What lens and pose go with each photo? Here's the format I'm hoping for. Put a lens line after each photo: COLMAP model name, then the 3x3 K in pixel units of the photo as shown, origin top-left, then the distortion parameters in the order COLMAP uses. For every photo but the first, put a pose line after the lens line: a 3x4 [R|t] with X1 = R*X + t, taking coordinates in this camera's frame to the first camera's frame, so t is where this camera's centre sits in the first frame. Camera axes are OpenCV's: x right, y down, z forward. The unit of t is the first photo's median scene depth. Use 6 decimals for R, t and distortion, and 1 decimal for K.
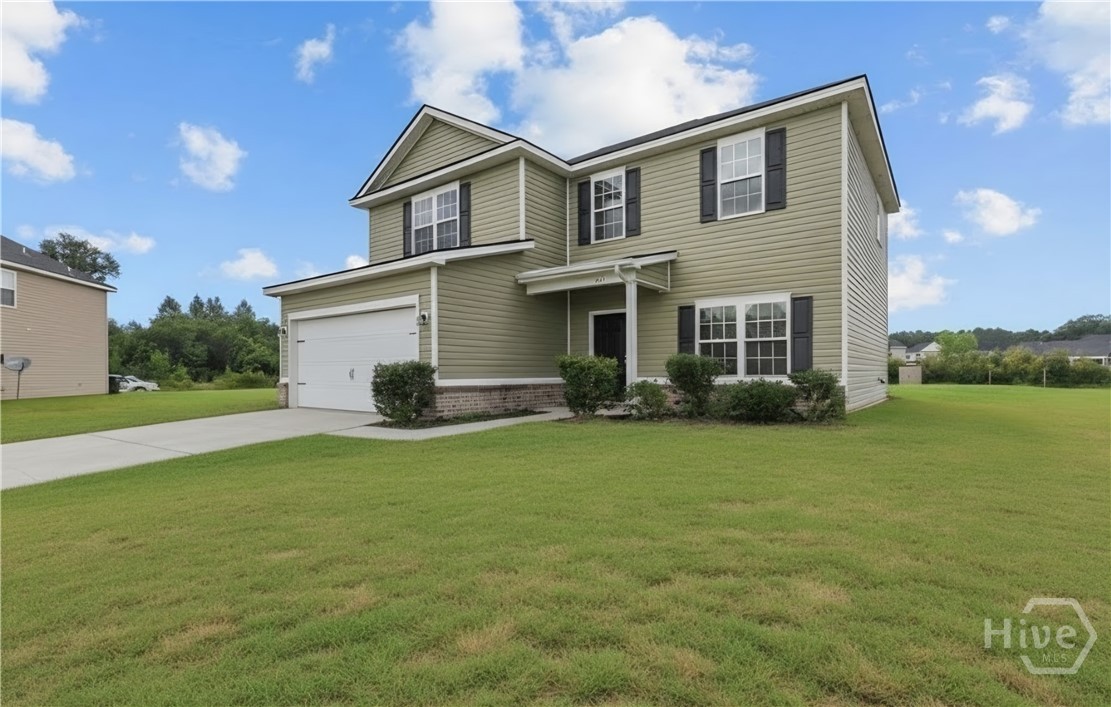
lens RADIAL K [[548.4, 0, 543.9], [0, 548.4, 375.6], [0, 0, 1]] dist [0.003056, 0.000232]
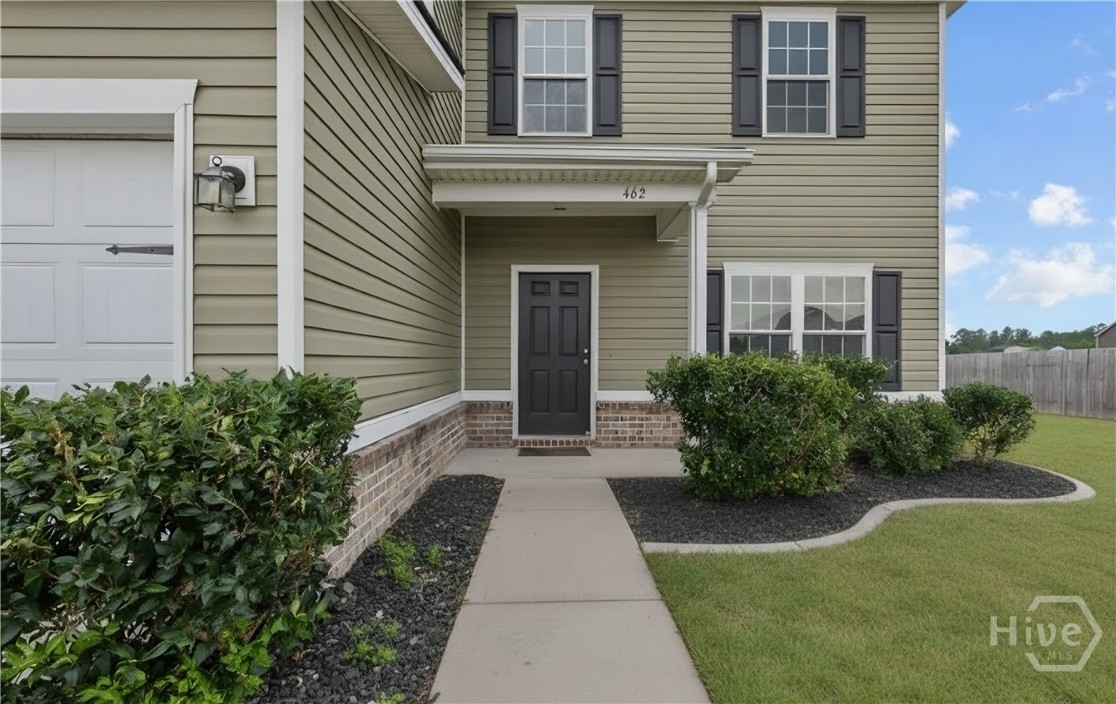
lens RADIAL K [[527.1, 0, 556.8], [0, 527.1, 356.1], [0, 0, 1]] dist [-0.000490, -0.000115]
pose [[0.777050, 0.011221, 0.629339, -0.225610], [-0.002003, 0.999880, -0.015355, -0.025532], [-0.629436, 0.010672, 0.776979, 0.667041]]
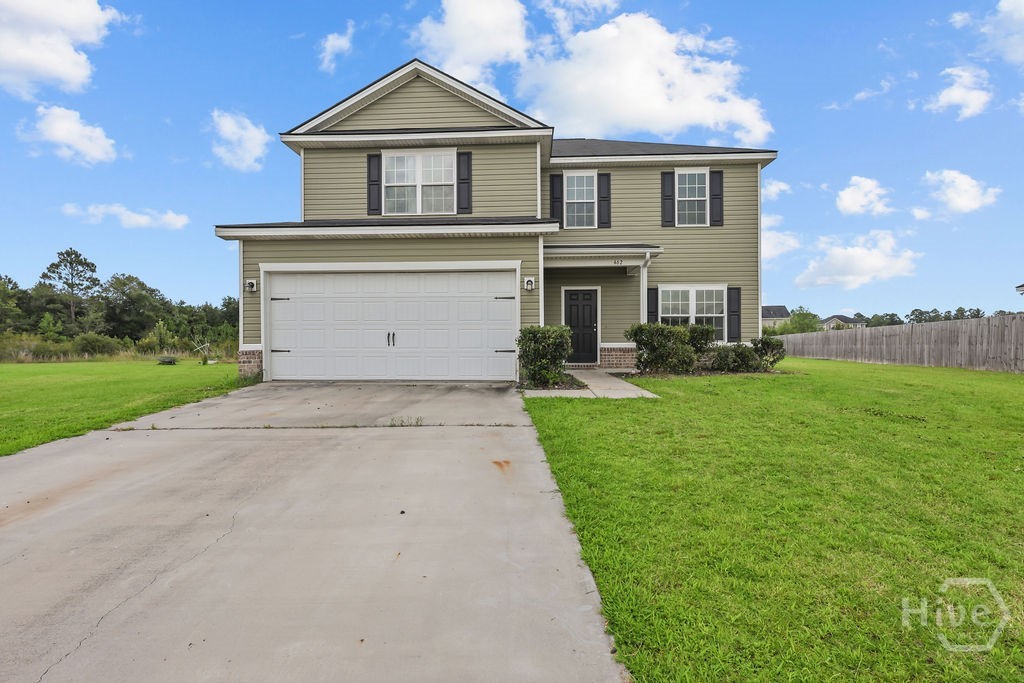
lens RADIAL K [[473.1, 0, 512.0], [0, 473.1, 341.5], [0, 0, 1]] dist [-0.002362, 0.000085]
pose [[0.809170, 0.000569, 0.587574, -0.674422], [0.005582, 0.999947, -0.008656, 0.008835], [-0.587548, 0.010284, 0.809124, 0.286281]]
